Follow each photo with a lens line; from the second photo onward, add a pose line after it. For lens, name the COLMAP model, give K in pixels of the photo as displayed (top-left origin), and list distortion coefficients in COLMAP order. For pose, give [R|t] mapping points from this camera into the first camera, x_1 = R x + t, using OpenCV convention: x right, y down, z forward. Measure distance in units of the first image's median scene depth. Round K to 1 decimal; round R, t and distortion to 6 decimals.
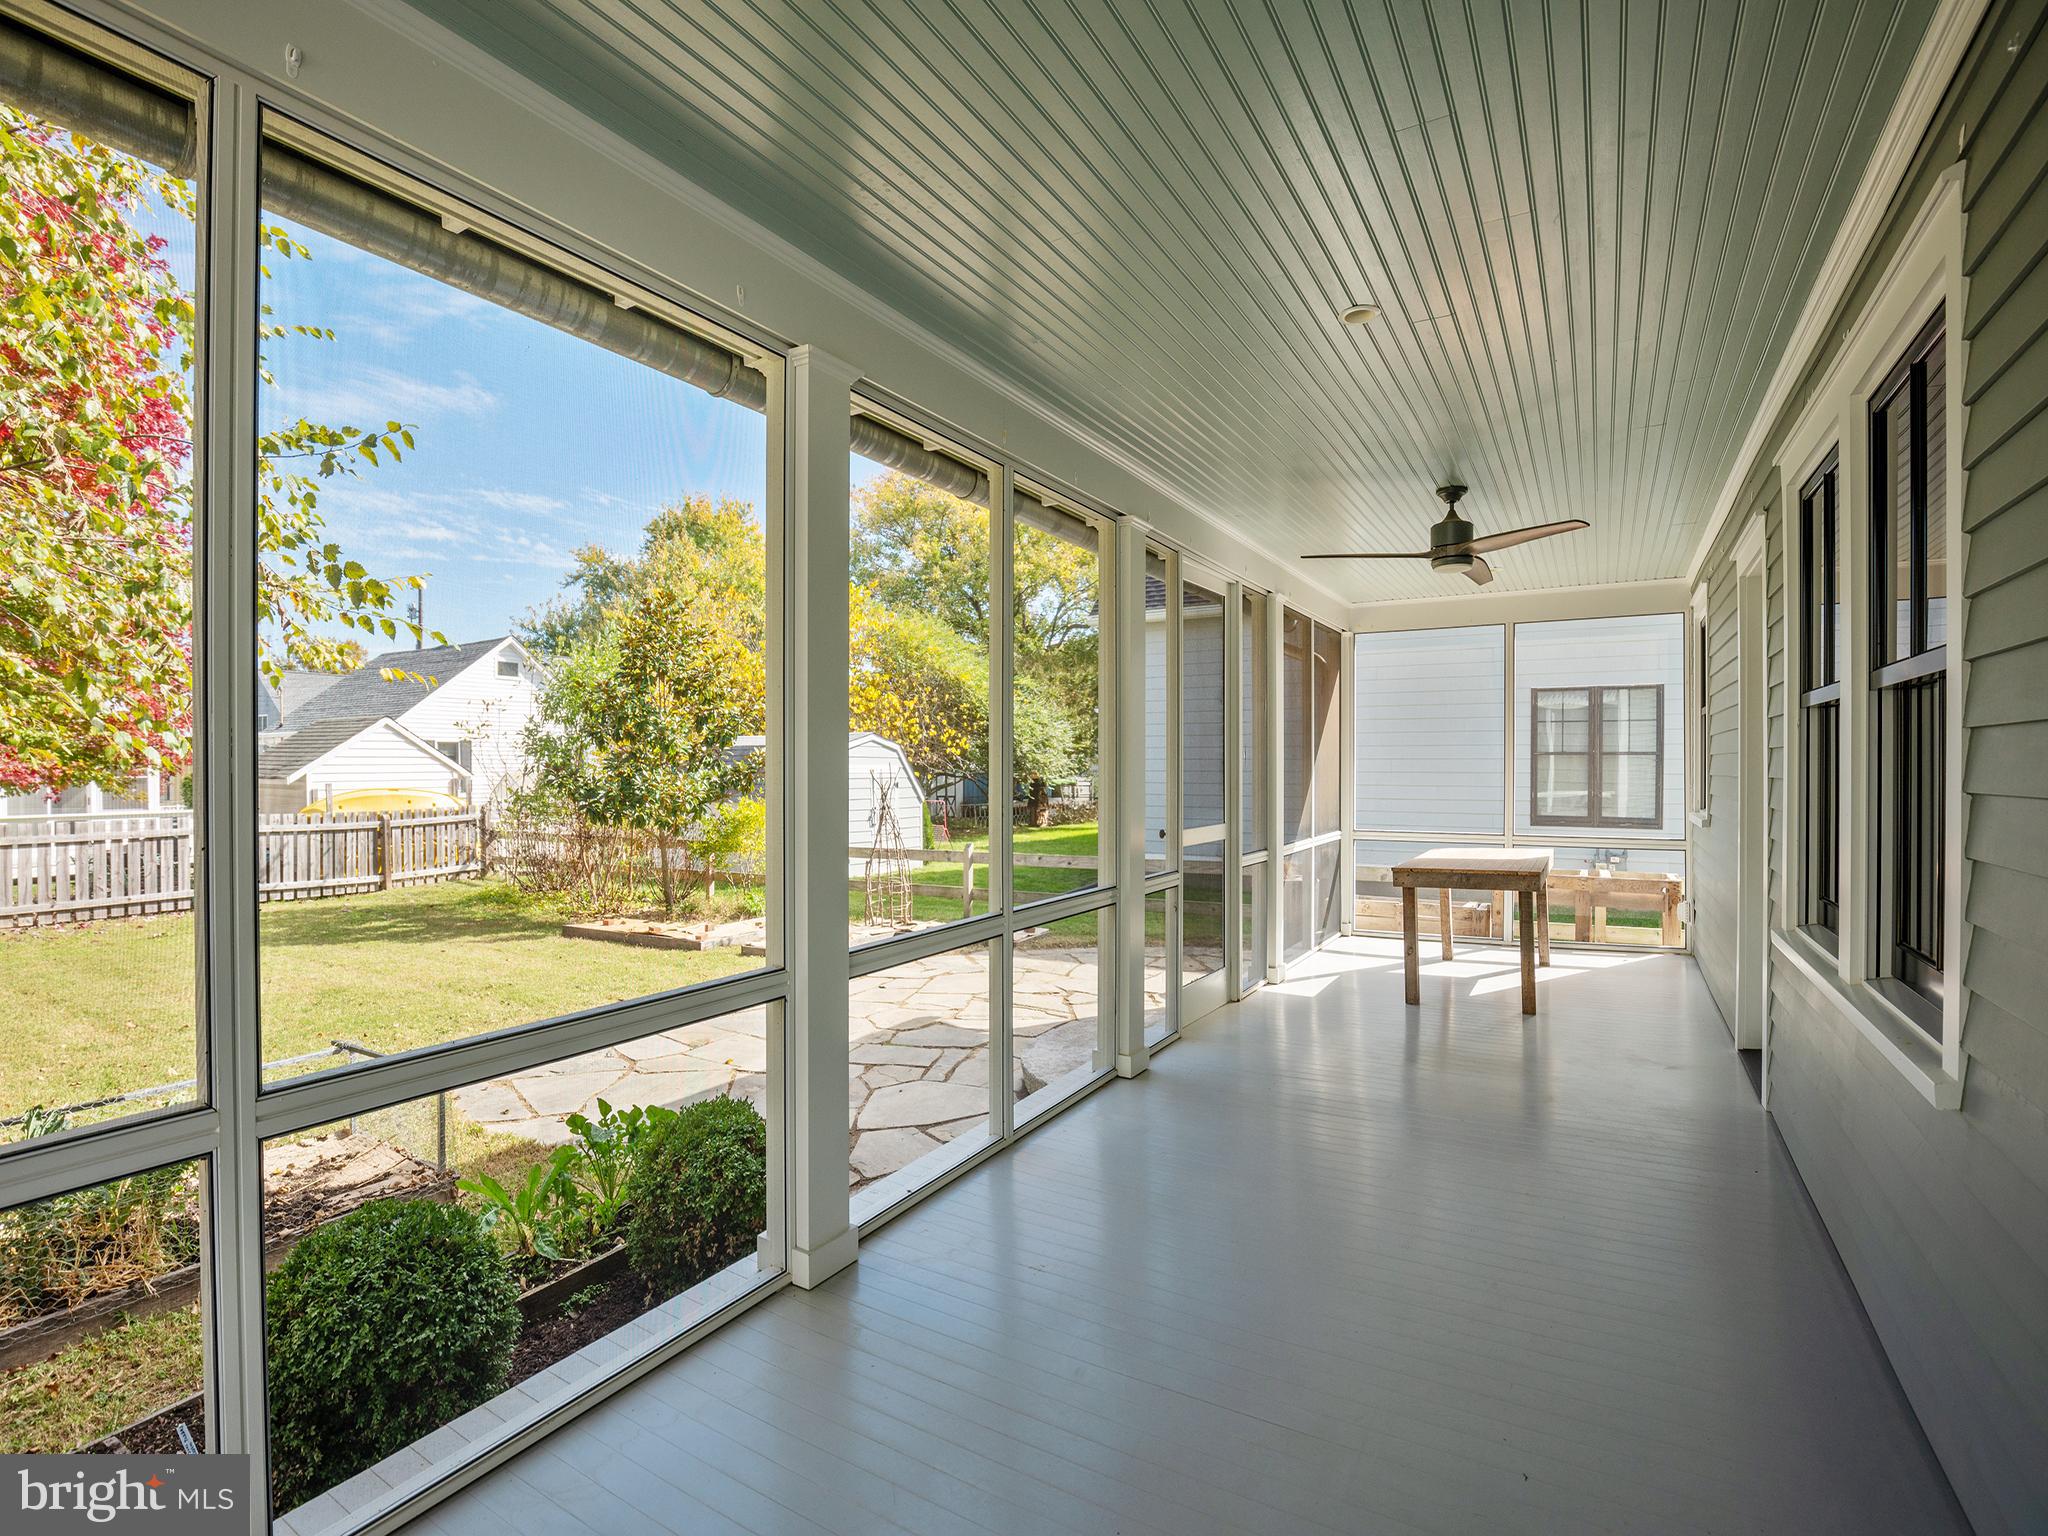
lens RADIAL K [[947.1, 0, 1043.9], [0, 947.1, 769.8], [0, 0, 1]] dist [0.000438, 0.000345]
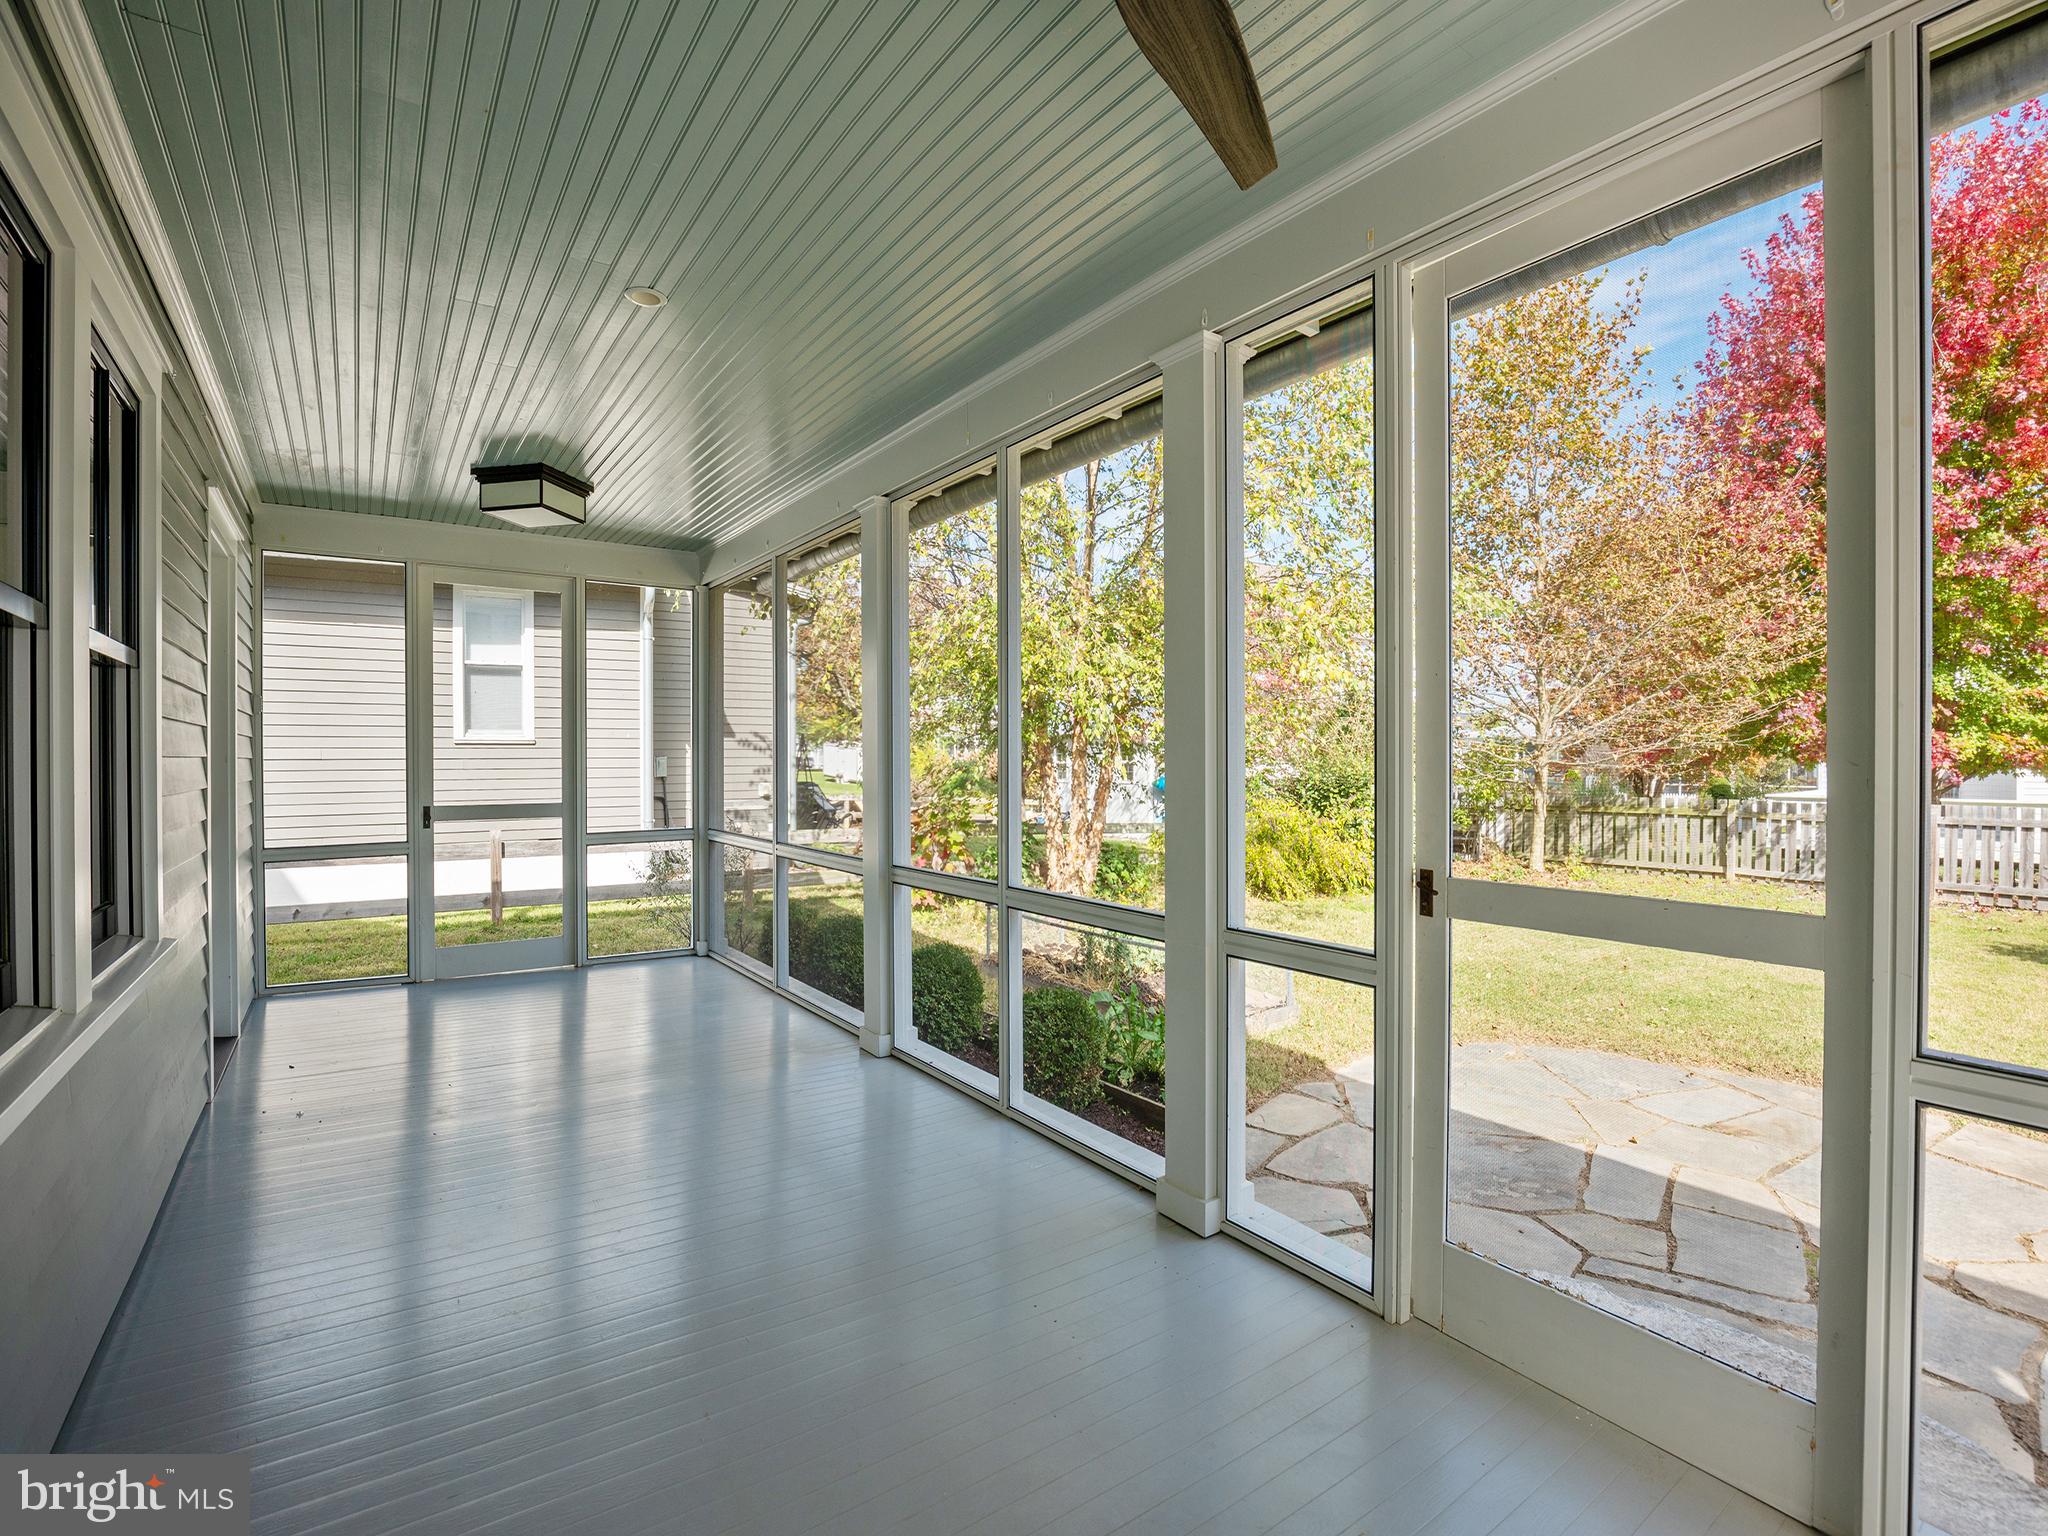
lens RADIAL K [[947.1, 0, 1043.9], [0, 947.1, 769.8], [0, 0, 1]] dist [0.000438, 0.000345]
pose [[-0.383183, 0.011859, -0.923596, 0.465974], [-0.000647, 0.999914, 0.013108, 0.006691], [0.923672, 0.005620, -0.383143, 0.750270]]
